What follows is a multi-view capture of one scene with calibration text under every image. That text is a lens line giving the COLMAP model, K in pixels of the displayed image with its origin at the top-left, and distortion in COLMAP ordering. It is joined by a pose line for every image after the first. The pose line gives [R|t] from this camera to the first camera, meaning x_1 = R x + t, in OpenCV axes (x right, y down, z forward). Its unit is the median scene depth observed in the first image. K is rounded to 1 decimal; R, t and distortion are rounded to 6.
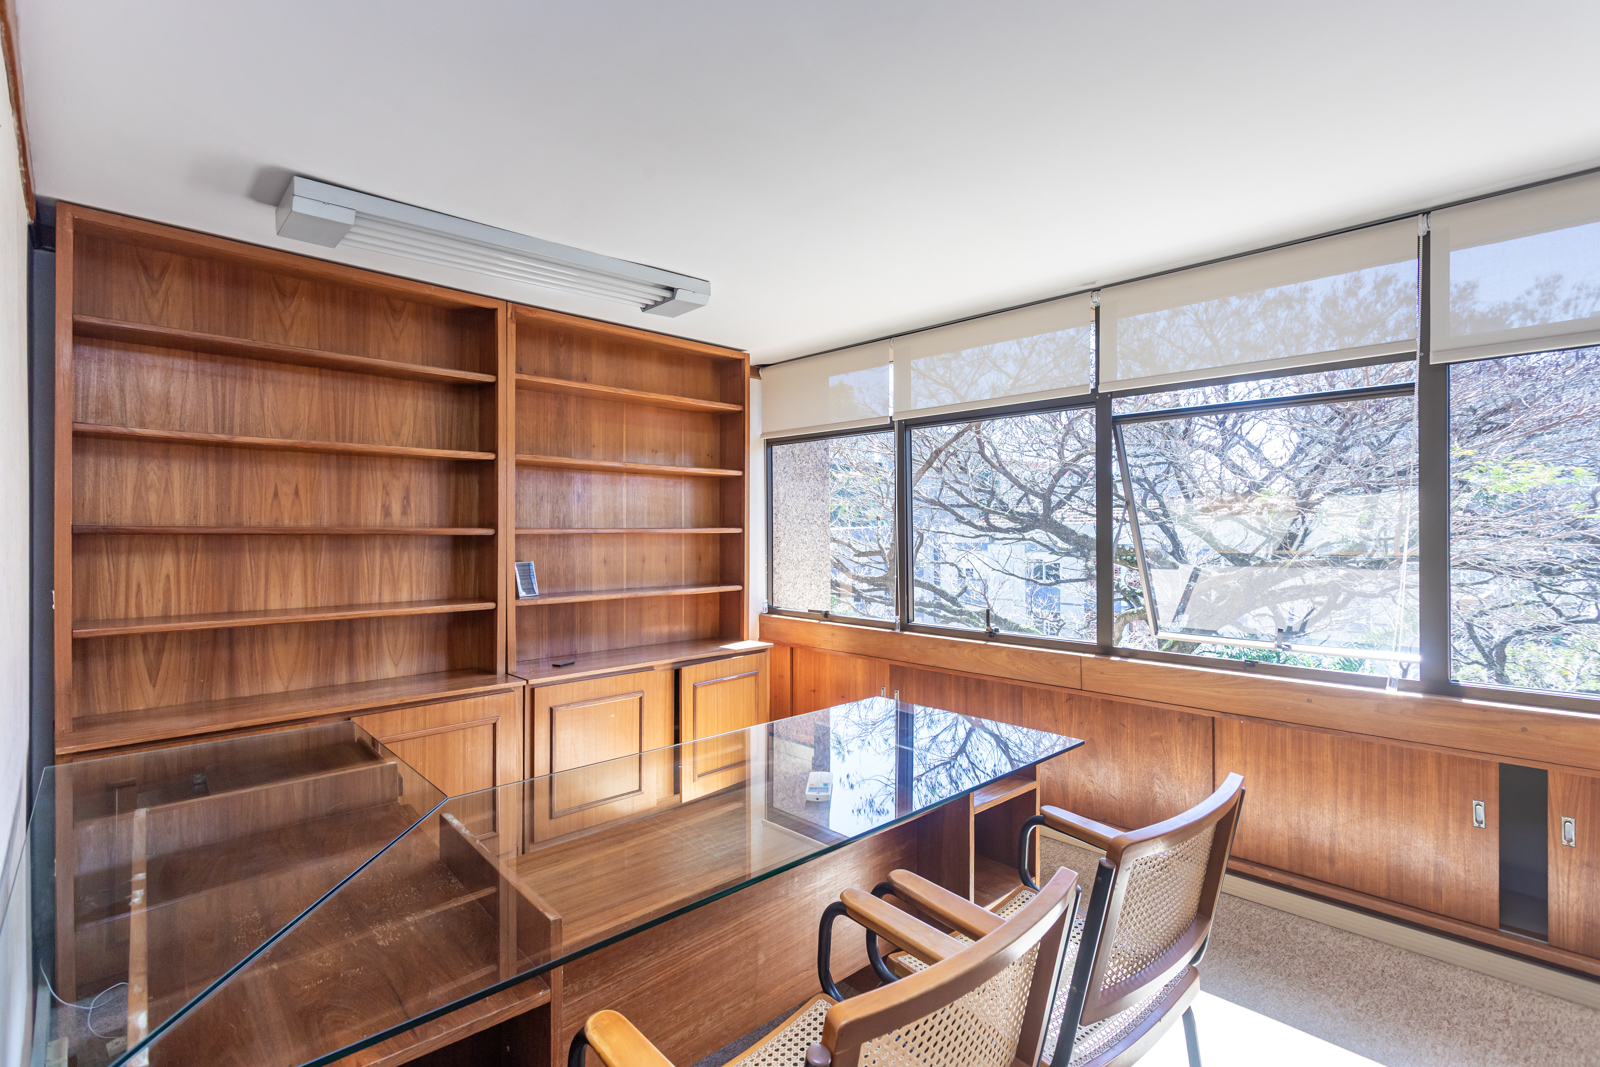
lens RADIAL K [[748.9, 0, 809.2], [0, 748.9, 528.1], [0, 0, 1]] dist [-0.002009, 0.000644]
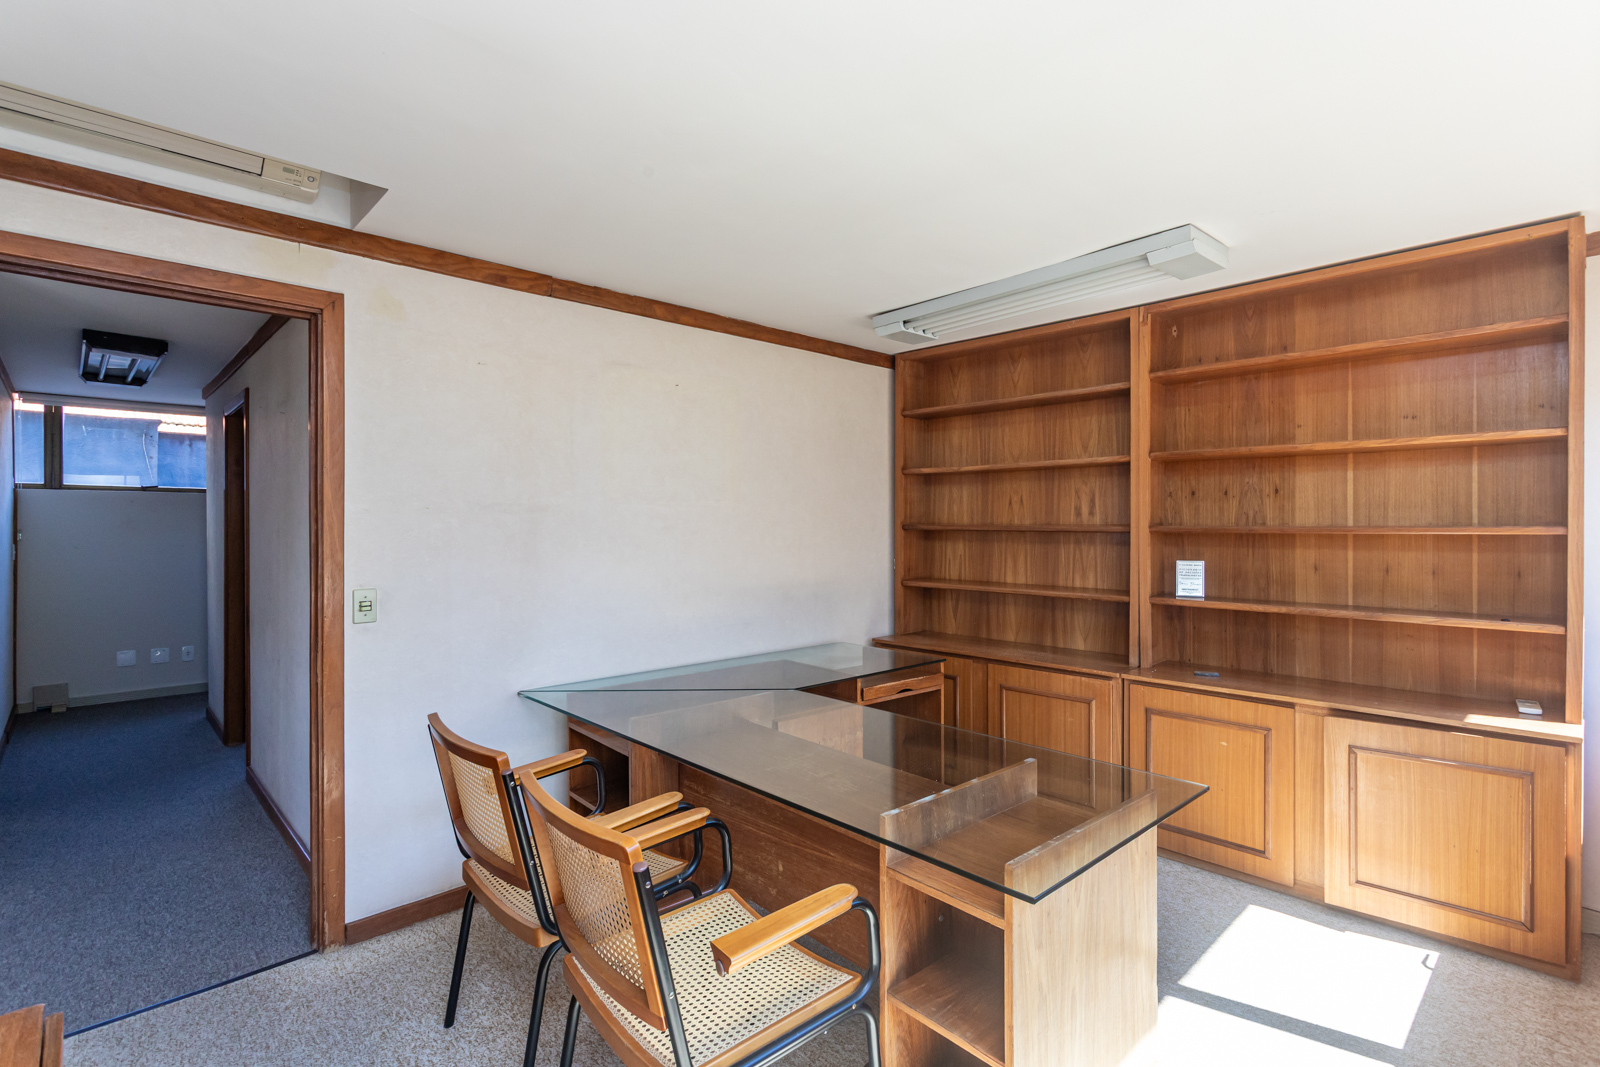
lens RADIAL K [[748.9, 0, 800.1], [0, 748.9, 527.3], [0, 0, 1]] dist [-0.002009, 0.000644]
pose [[-0.019457, 0.003233, -0.999805, 0.675751], [0.000463, 0.999995, 0.003225, -0.002044], [0.999811, -0.000400, -0.019458, 0.584974]]
